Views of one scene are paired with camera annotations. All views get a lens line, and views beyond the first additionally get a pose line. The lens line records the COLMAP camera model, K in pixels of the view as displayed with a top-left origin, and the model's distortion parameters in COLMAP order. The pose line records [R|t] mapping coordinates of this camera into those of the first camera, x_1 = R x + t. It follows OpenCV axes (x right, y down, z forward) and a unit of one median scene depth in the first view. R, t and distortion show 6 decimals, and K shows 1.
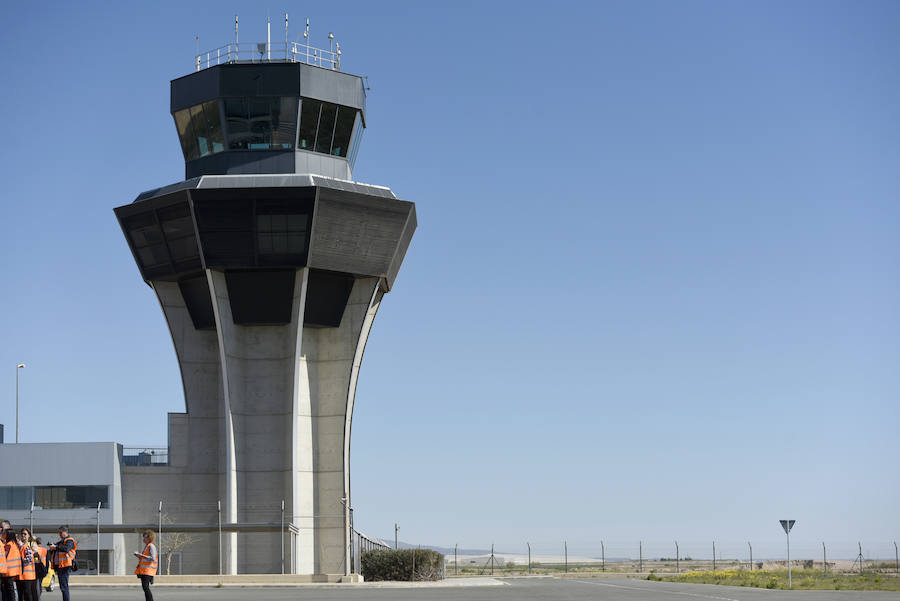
lens RADIAL K [[1790.0, 0, 450.0], [0, 1790.0, 300.5], [0, 0, 1]] dist [0.000533, 0.016105]
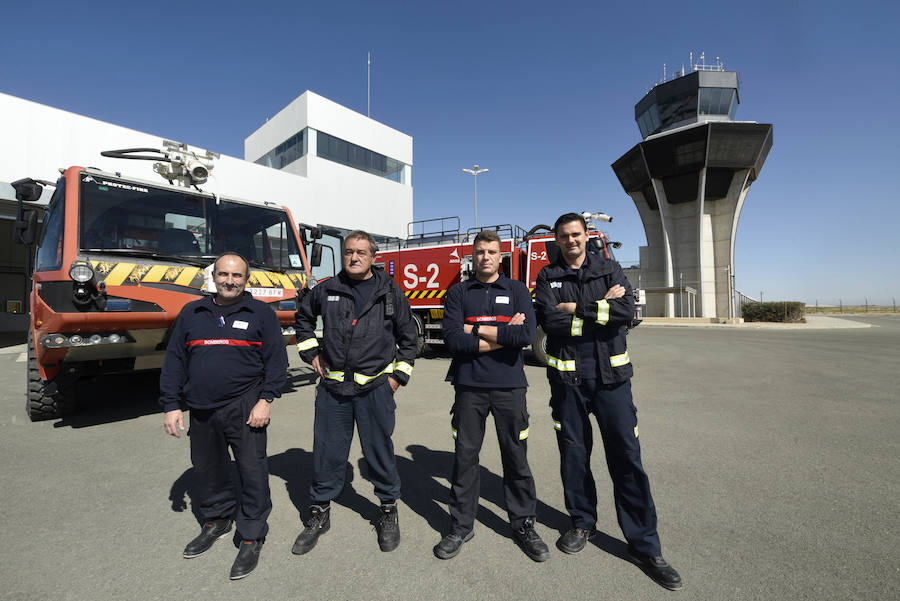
lens RADIAL K [[385.5, 0, 450.0], [0, 385.5, 300.5], [0, 0, 1]] dist [0.000831, 0.000412]
pose [[0.767645, -0.011203, -0.640777, -0.022168], [0.092950, 0.991221, 0.094025, 0.062580], [0.634098, -0.131738, 0.761948, 0.441858]]
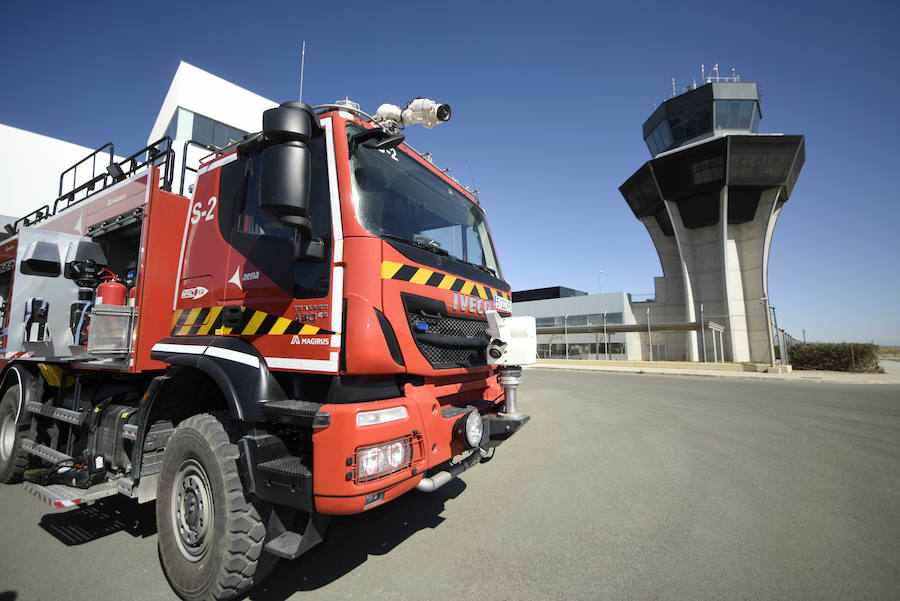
lens RADIAL K [[385.5, 0, 450.0], [0, 385.5, 300.5], [0, 0, 1]] dist [0.000831, 0.000412]
pose [[0.734363, -0.069925, -0.675146, -0.029780], [0.090669, 0.995871, -0.004521, 0.070556], [0.672674, -0.057894, 0.737670, 0.508516]]
